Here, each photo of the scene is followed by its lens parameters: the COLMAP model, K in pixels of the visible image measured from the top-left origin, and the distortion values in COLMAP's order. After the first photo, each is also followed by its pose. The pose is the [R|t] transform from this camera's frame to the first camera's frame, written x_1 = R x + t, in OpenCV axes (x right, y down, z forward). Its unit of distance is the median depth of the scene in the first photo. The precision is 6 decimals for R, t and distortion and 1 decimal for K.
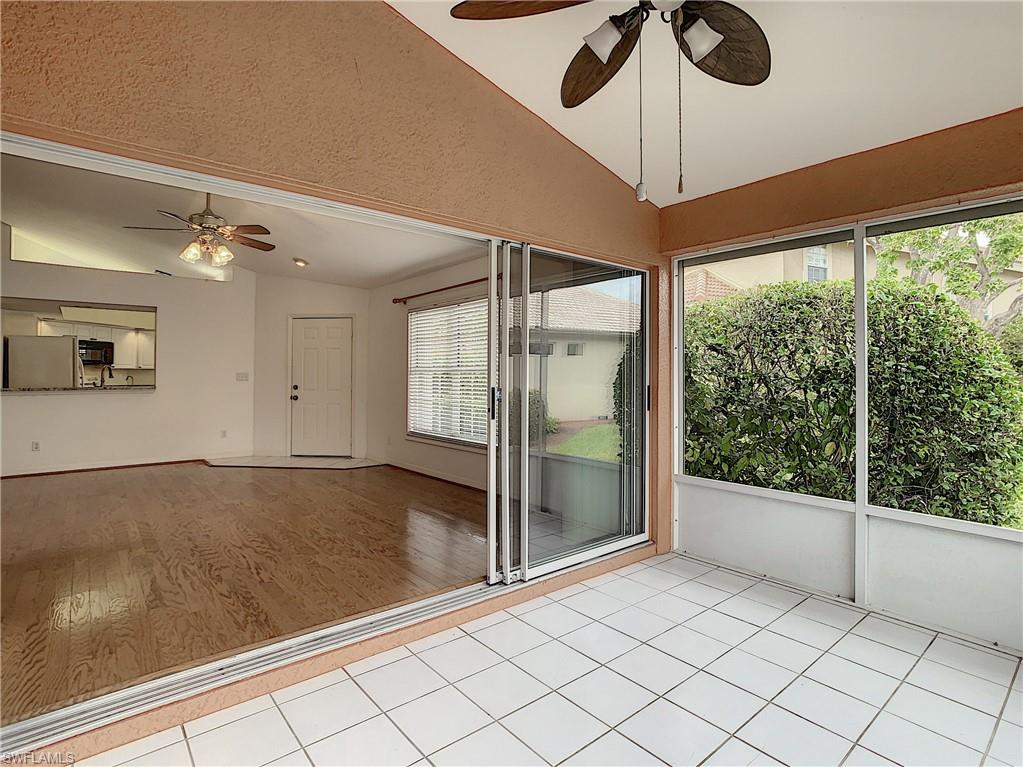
lens RADIAL K [[526.2, 0, 515.1], [0, 526.2, 371.2], [0, 0, 1]] dist [0.000688, 0.000069]
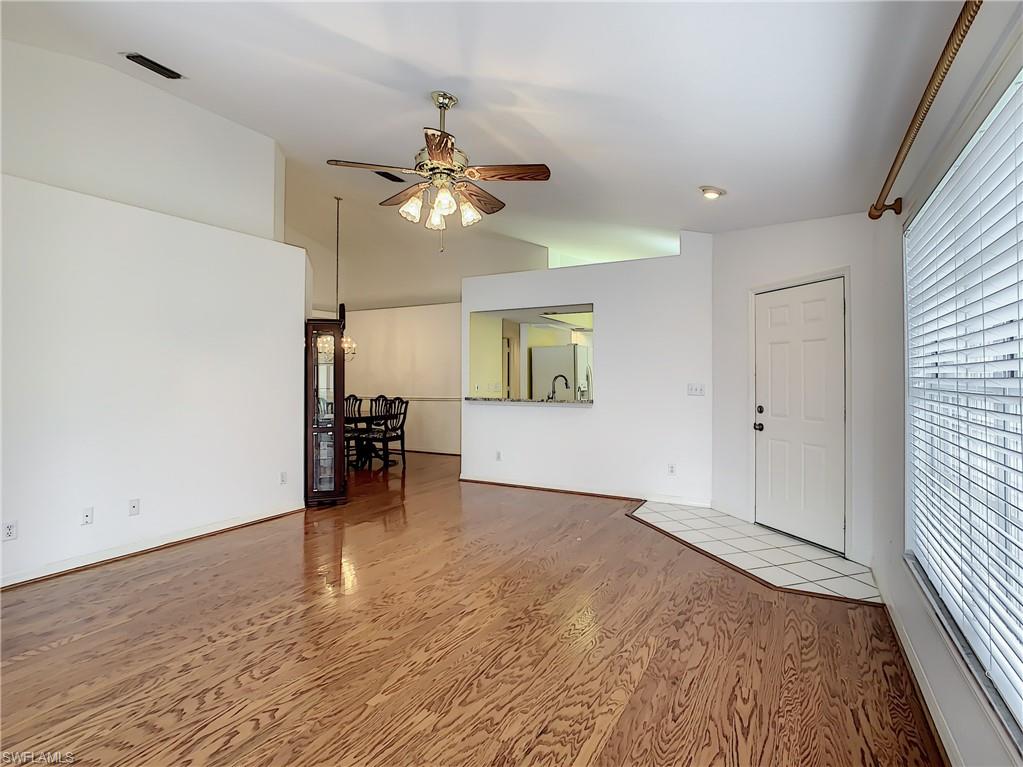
lens RADIAL K [[526.2, 0, 515.1], [0, 526.2, 371.2], [0, 0, 1]] dist [0.000688, 0.000069]
pose [[0.366610, -0.010620, -0.930314, 0.033922], [0.004614, 0.999943, -0.009596, -0.008006], [0.930363, -0.000774, 0.366639, 0.526838]]
